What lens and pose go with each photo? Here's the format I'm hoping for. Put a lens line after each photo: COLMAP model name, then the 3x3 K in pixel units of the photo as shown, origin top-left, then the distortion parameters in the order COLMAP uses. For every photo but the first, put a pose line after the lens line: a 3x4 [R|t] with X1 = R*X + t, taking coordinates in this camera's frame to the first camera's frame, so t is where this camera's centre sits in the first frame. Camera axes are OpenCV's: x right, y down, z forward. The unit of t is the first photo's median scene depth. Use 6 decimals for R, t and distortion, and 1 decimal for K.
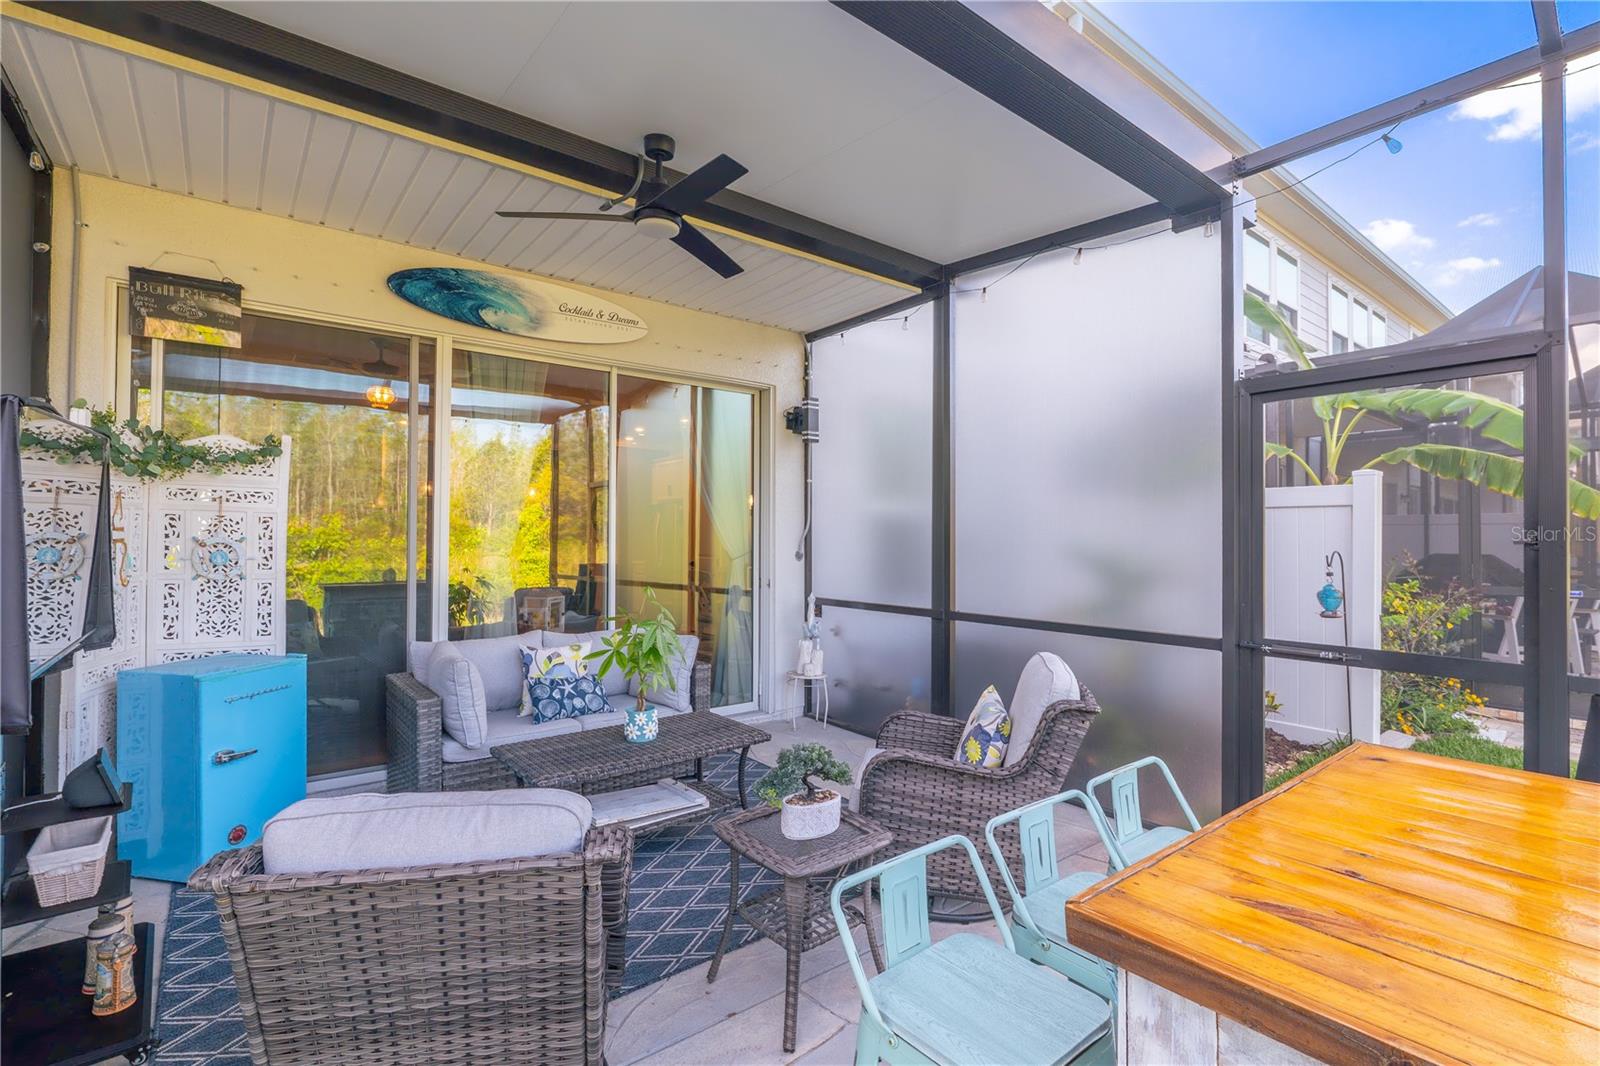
lens RADIAL K [[738.3, 0, 799.5], [0, 738.3, 533.0], [0, 0, 1]] dist [-0.006511, 0.001308]
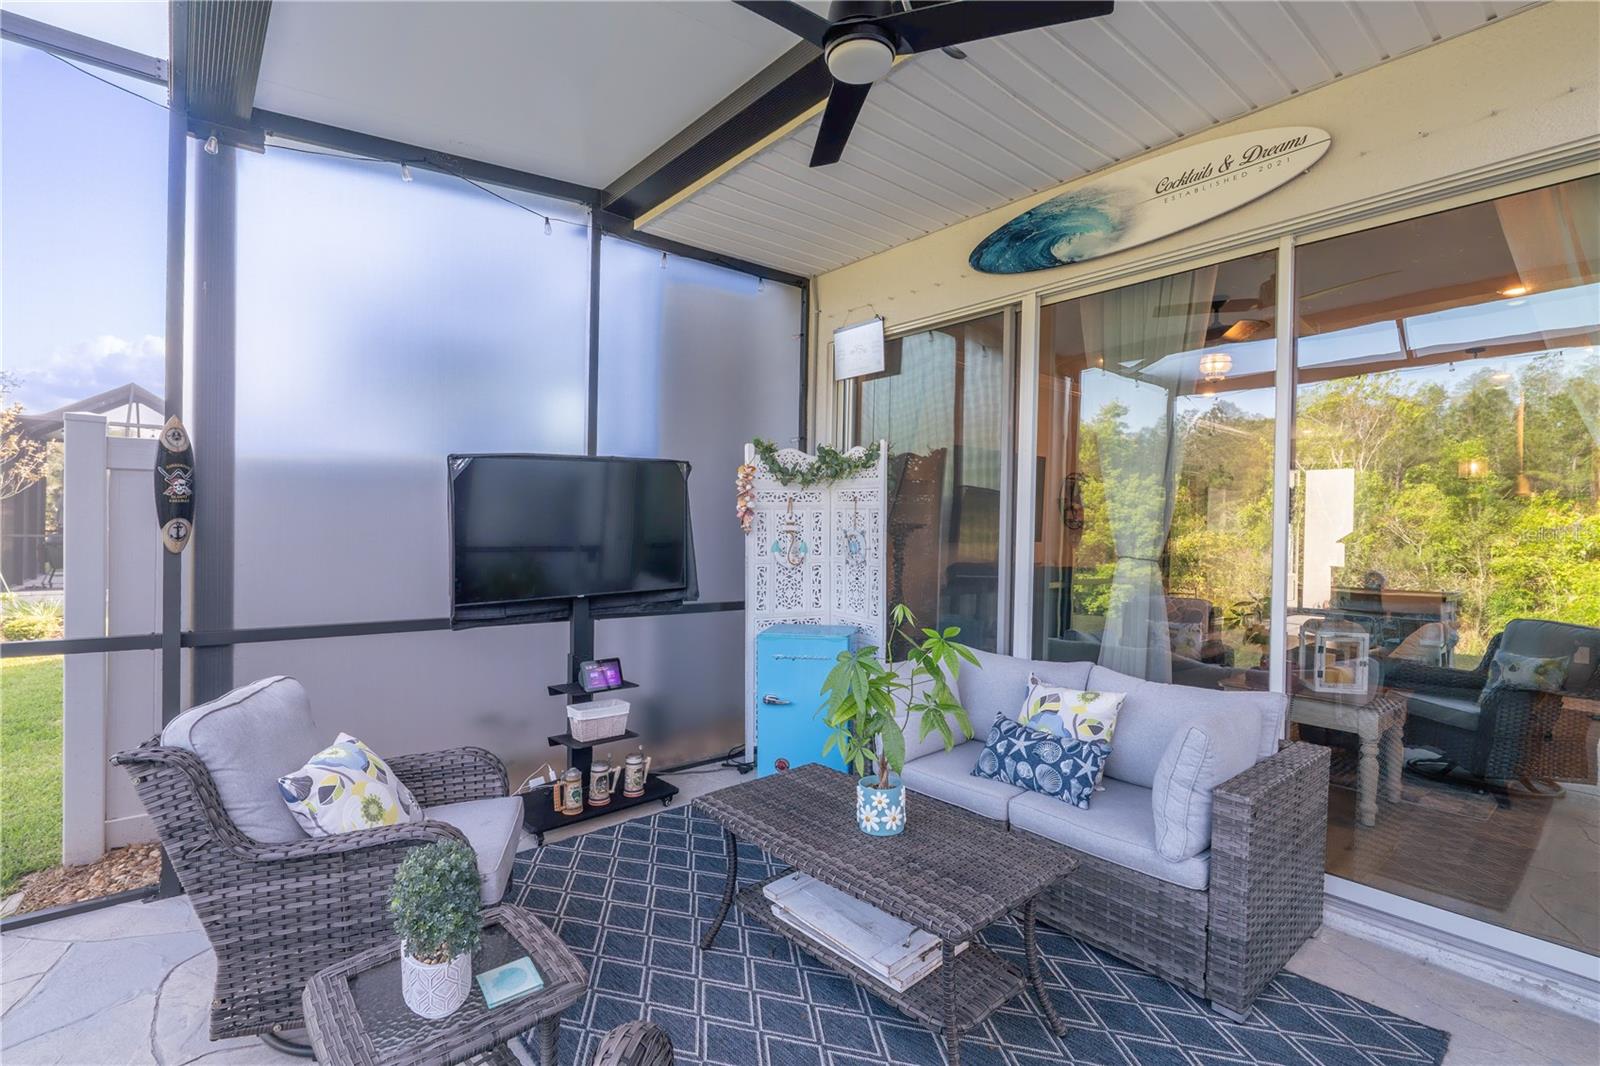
lens RADIAL K [[738.3, 0, 799.3], [0, 738.3, 531.5], [0, 0, 1]] dist [-0.006511, 0.001308]
pose [[0.039634, 0.003567, -0.999208, 0.367138], [0.002817, 0.999989, 0.003681, 0.001567], [0.999210, -0.002960, 0.039623, 0.721878]]
